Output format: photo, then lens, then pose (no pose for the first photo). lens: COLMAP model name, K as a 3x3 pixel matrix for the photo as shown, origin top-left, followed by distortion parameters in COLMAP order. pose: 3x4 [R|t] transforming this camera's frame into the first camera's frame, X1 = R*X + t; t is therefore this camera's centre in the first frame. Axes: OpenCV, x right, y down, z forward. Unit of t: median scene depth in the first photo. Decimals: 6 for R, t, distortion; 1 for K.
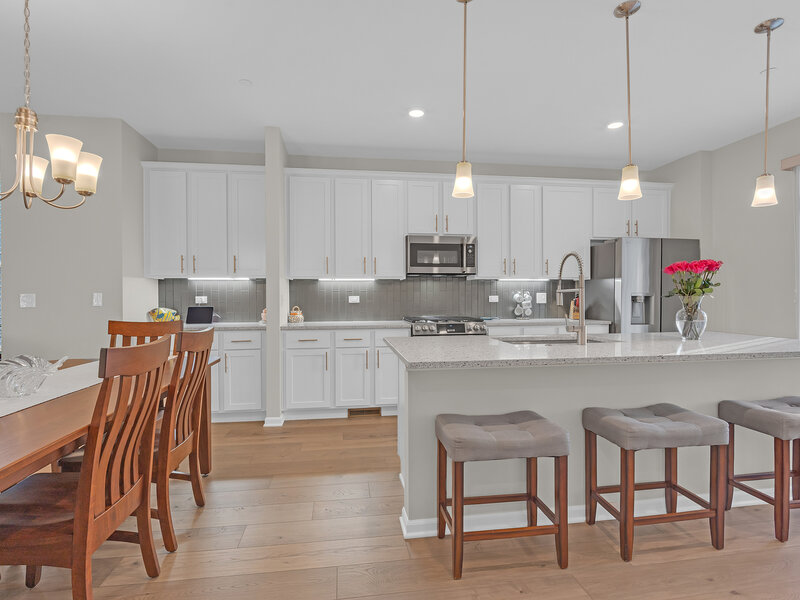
lens RADIAL K [[398.3, 0, 400.1], [0, 398.3, 302.3], [0, 0, 1]] dist [-0.003061, -0.001377]
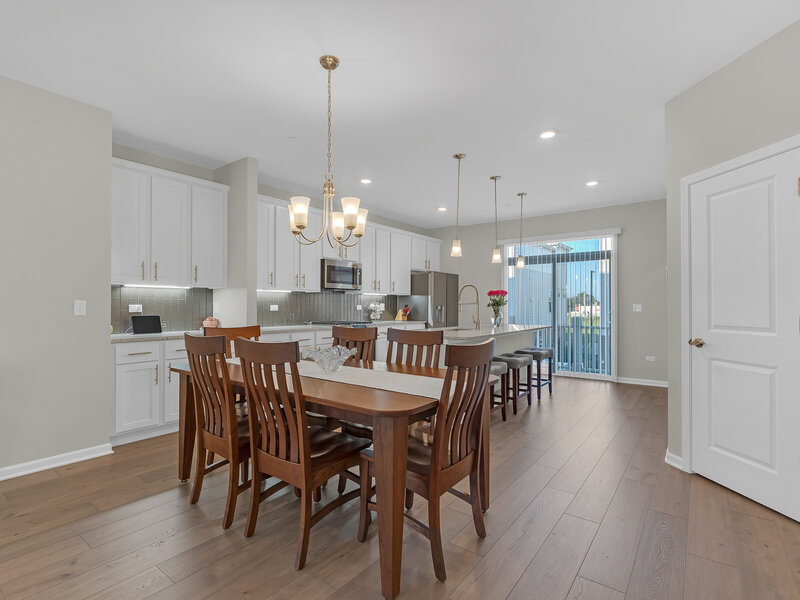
lens RADIAL K [[398.3, 0, 398.3], [0, 398.3, 305.0], [0, 0, 1]] dist [-0.003061, -0.001377]
pose [[0.706859, 0.004615, 0.707340, -0.715264], [0.007267, 0.999879, -0.013785, 0.002967], [-0.707318, 0.014884, 0.706739, -0.089116]]
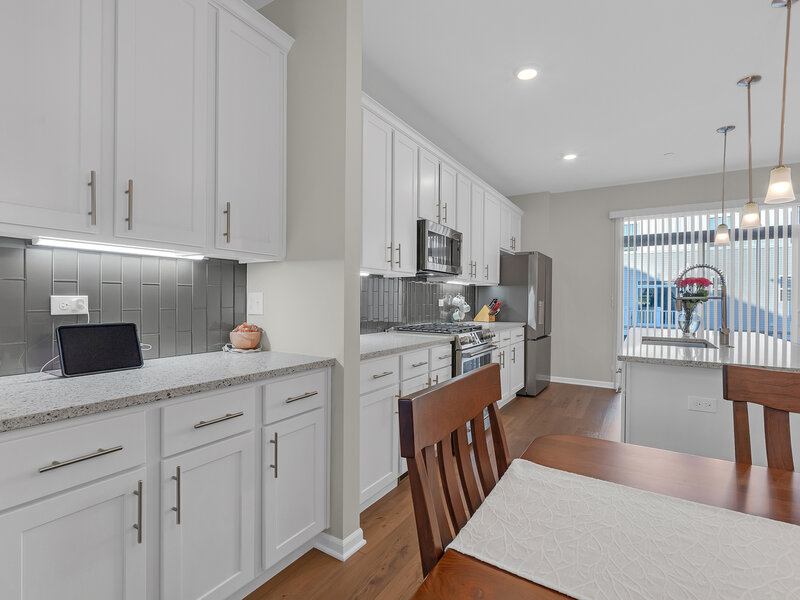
lens RADIAL K [[398.3, 0, 401.4], [0, 398.3, 302.2], [0, 0, 1]] dist [-0.003061, -0.001377]
pose [[0.631040, 0.002926, 0.775744, -0.582096], [0.001983, 0.999984, -0.005384, -0.005899], [-0.775747, 0.004936, 0.631024, 0.540721]]
